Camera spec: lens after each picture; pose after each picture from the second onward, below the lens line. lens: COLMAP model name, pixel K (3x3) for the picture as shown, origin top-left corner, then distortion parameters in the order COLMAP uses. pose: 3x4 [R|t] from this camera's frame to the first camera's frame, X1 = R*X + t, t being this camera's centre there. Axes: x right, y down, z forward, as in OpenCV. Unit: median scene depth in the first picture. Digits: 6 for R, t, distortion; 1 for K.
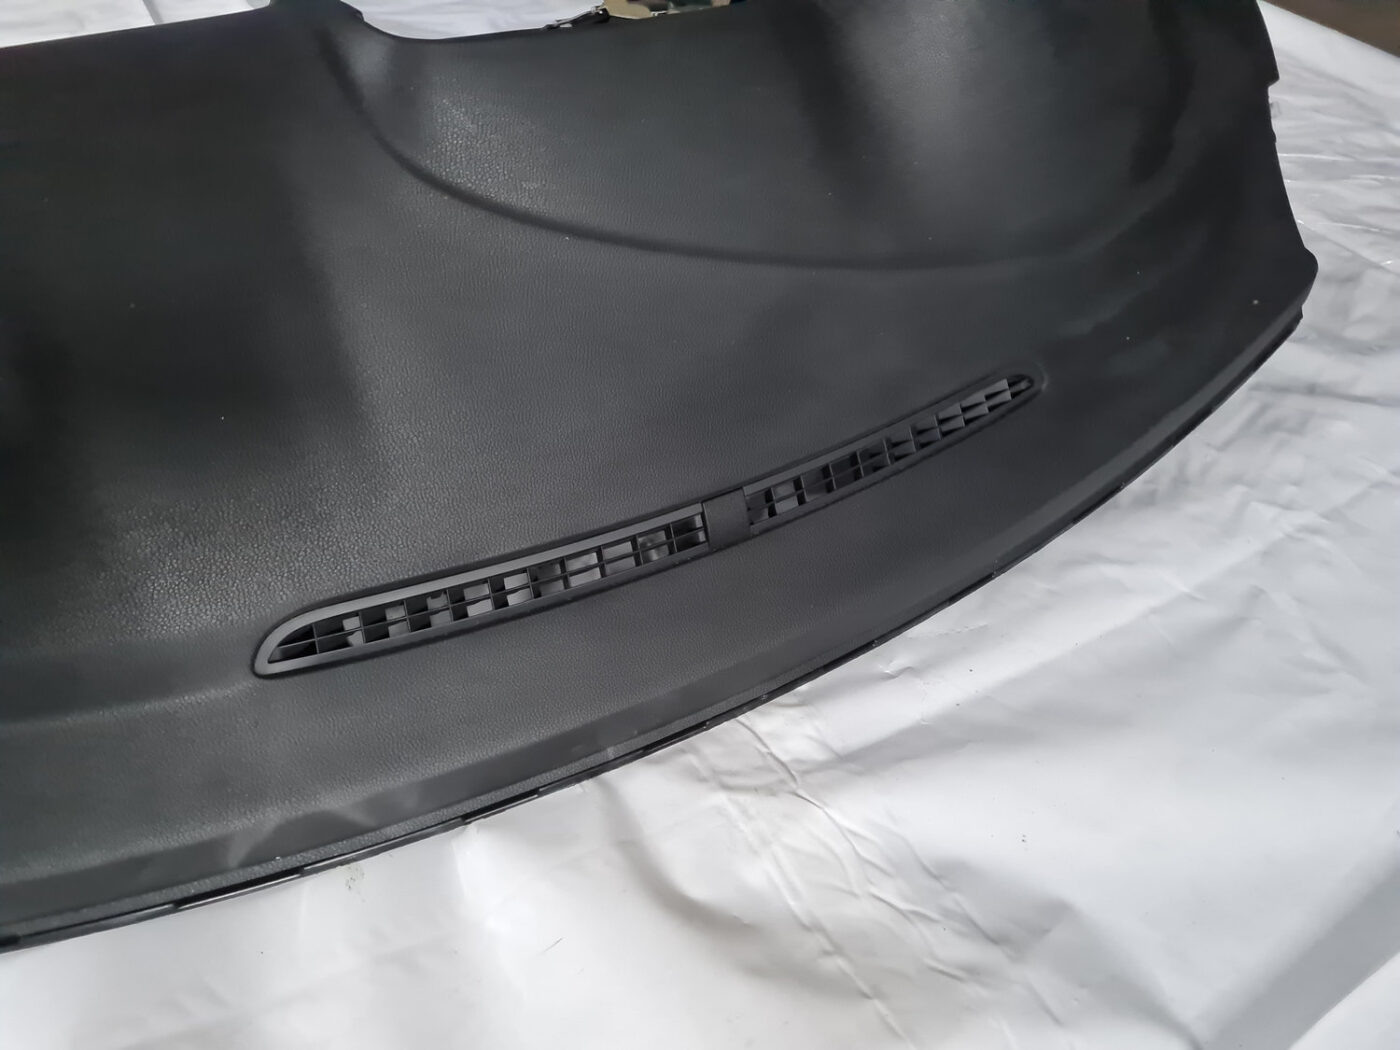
lens RADIAL K [[1061.0, 0, 700.0], [0, 1061.0, 525.0], [0, 0, 1]] dist [0.061402, -0.070011]
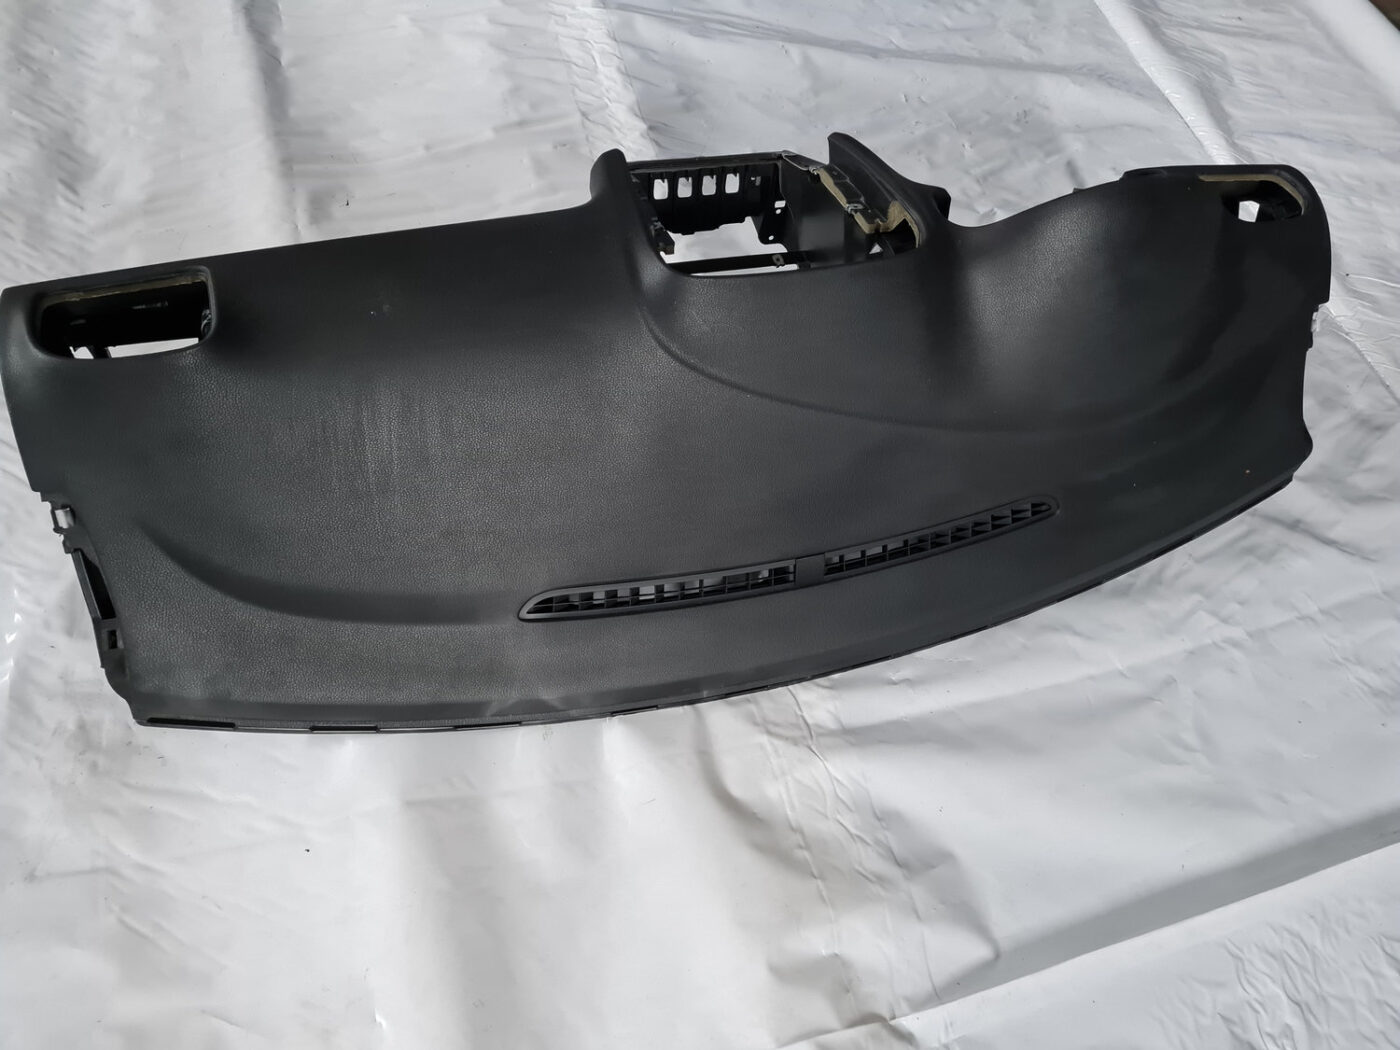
lens RADIAL K [[1061.0, 0, 700.0], [0, 1061.0, 525.0], [0, 0, 1]] dist [0.061402, -0.070011]
pose [[0.967523, 0.236714, -0.088686, -0.008254], [-0.215305, 0.955524, 0.201537, -0.349168], [0.132448, -0.175897, 0.975458, -0.524194]]
